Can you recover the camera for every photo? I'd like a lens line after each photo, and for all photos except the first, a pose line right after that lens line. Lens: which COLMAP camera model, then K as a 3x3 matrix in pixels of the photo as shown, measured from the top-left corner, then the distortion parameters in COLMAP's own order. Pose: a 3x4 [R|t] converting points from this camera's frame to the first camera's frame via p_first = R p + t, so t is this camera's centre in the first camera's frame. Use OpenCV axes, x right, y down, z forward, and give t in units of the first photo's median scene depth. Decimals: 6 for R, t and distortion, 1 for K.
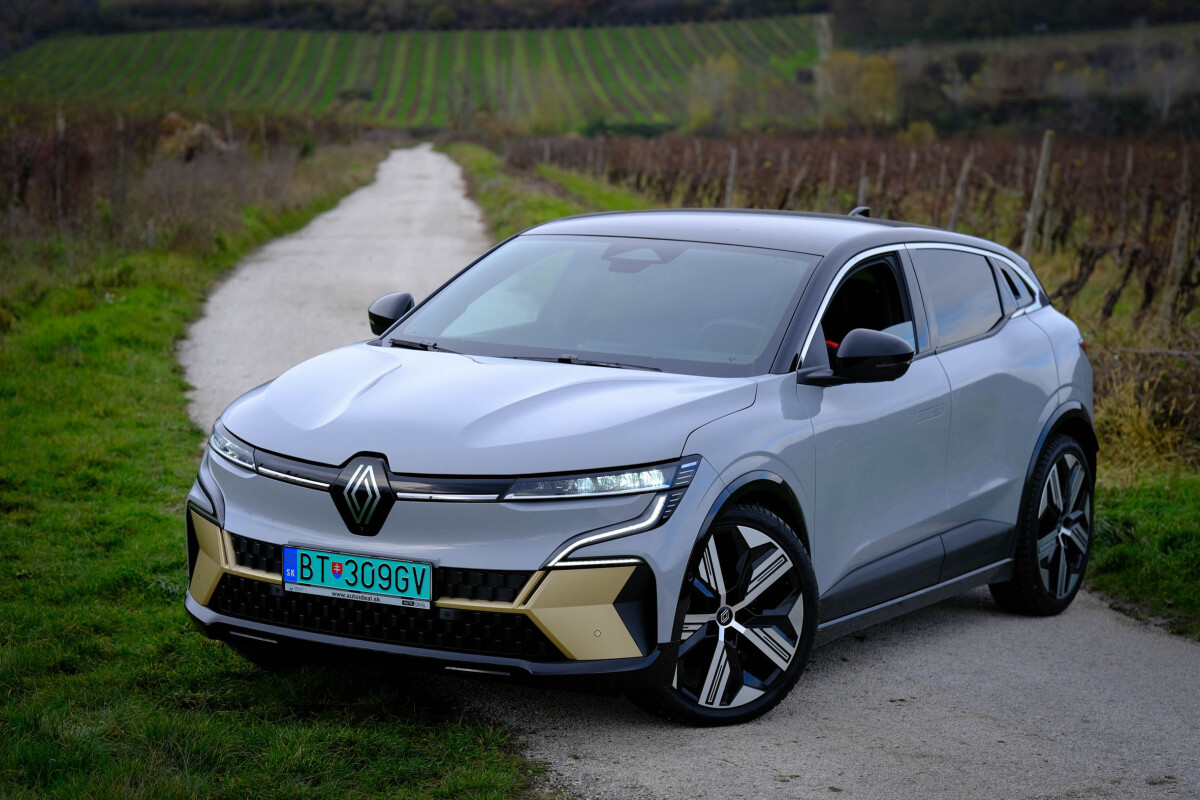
lens RADIAL K [[2667.2, 0, 598.6], [0, 2667.2, 402.3], [0, 0, 1]] dist [0.001543, 0.435164]
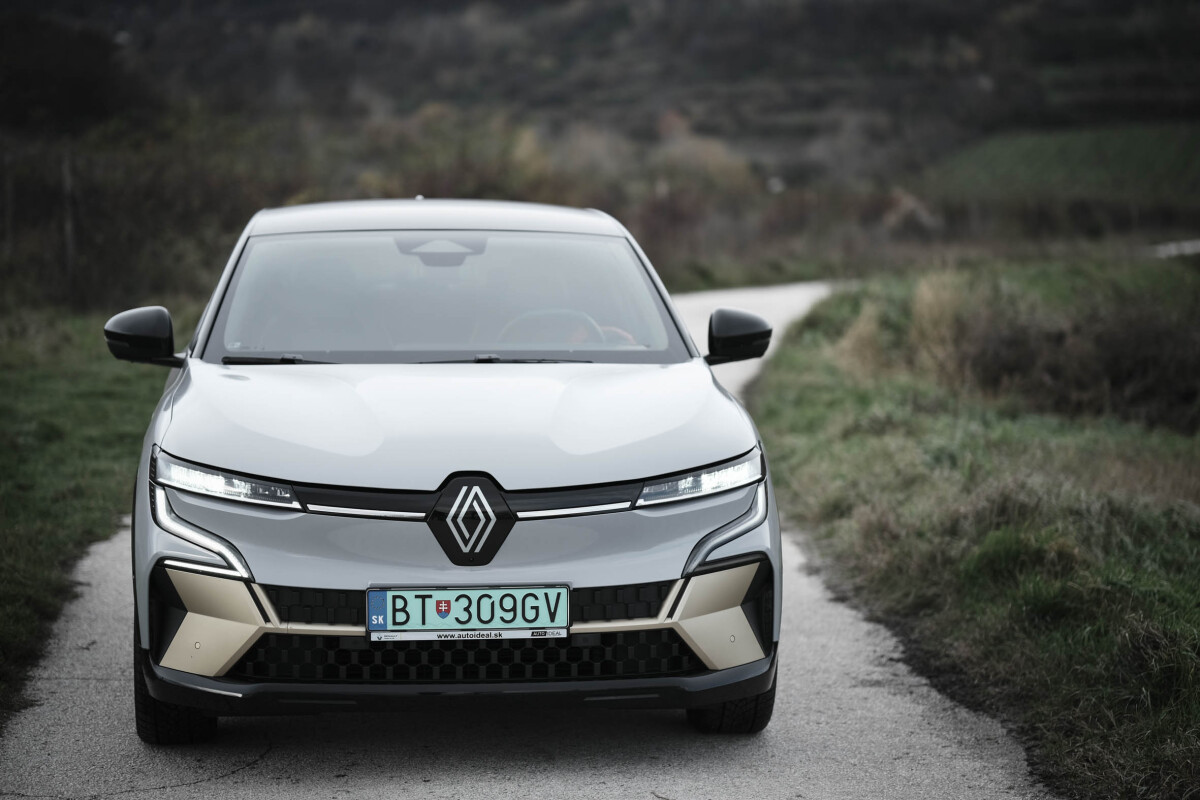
lens RADIAL K [[2765.8, 0, 601.9], [0, 2765.8, 312.4], [0, 0, 1]] dist [-0.019172, -0.274374]
pose [[0.834111, -0.062654, 0.548026, -0.543151], [0.085452, 0.996211, -0.016168, -0.014979], [-0.544937, 0.060316, 0.836305, 0.202064]]
